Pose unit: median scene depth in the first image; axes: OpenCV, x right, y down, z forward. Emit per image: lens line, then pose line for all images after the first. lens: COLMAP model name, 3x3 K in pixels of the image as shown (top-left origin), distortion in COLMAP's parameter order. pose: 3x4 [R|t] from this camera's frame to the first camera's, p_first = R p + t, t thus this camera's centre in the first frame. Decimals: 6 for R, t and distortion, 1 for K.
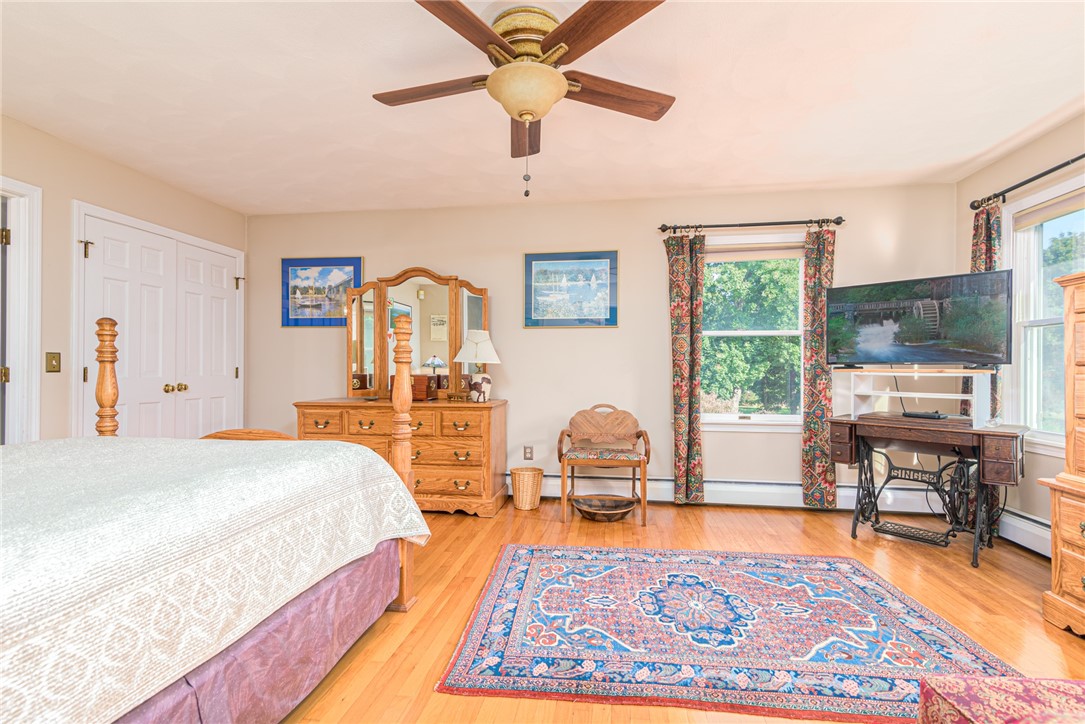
lens RADIAL K [[490.8, 0, 549.9], [0, 490.8, 365.4], [0, 0, 1]] dist [0.016201, -0.000346]
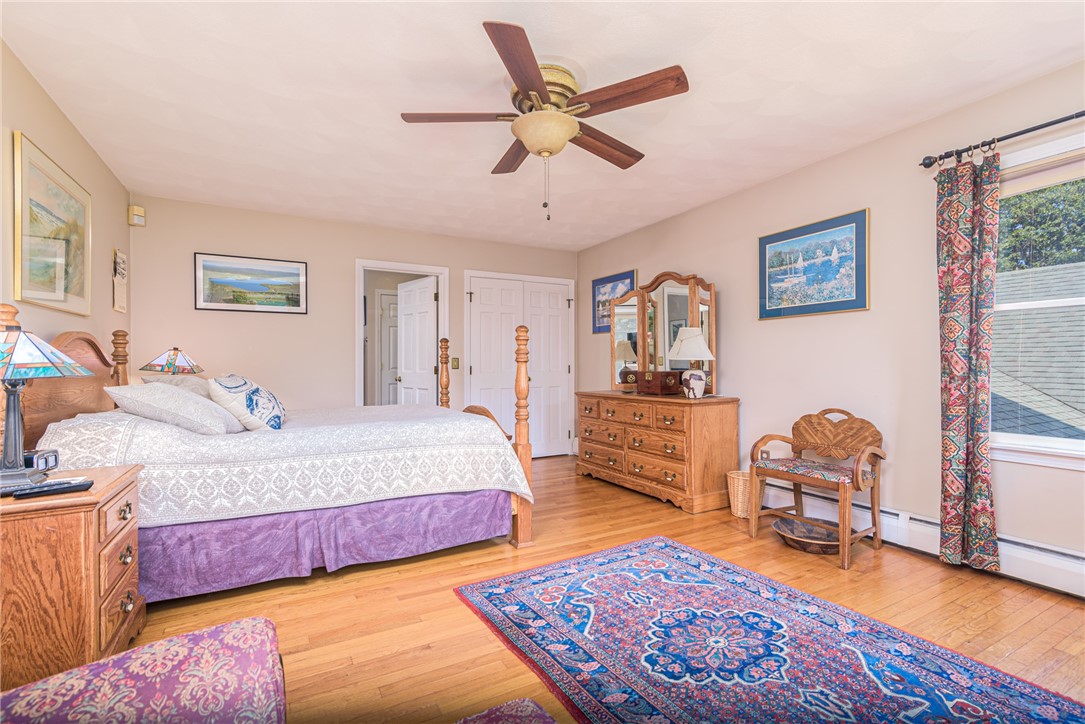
lens RADIAL K [[490.8, 0, 549.9], [0, 490.8, 365.4], [0, 0, 1]] dist [0.016201, -0.000346]
pose [[0.614707, -0.005876, -0.788733, 0.641539], [0.011132, 0.999937, 0.001226, 0.002948], [0.788677, -0.009534, 0.614734, 0.202925]]
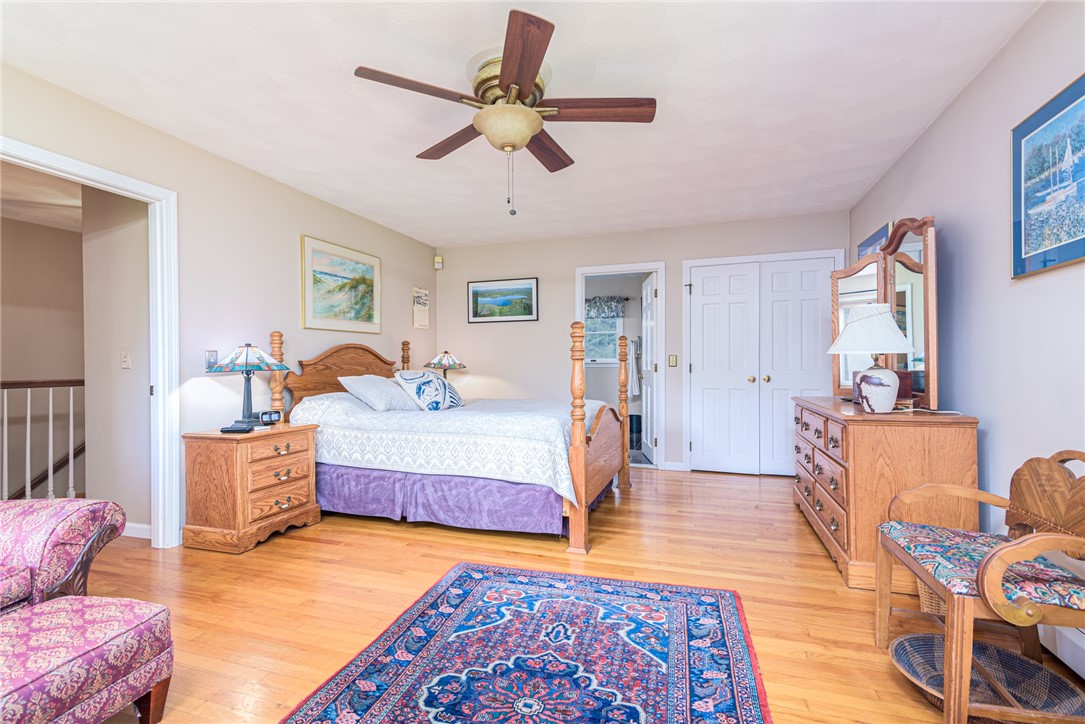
lens RADIAL K [[495.2, 0, 552.2], [0, 495.2, 363.6], [0, 0, 1]] dist [0.019626, -0.000110]
pose [[-0.158082, -0.004604, -0.987415, 0.792096], [0.011763, 0.999909, -0.006546, 0.010581], [0.987356, -0.012650, -0.158014, 0.926502]]
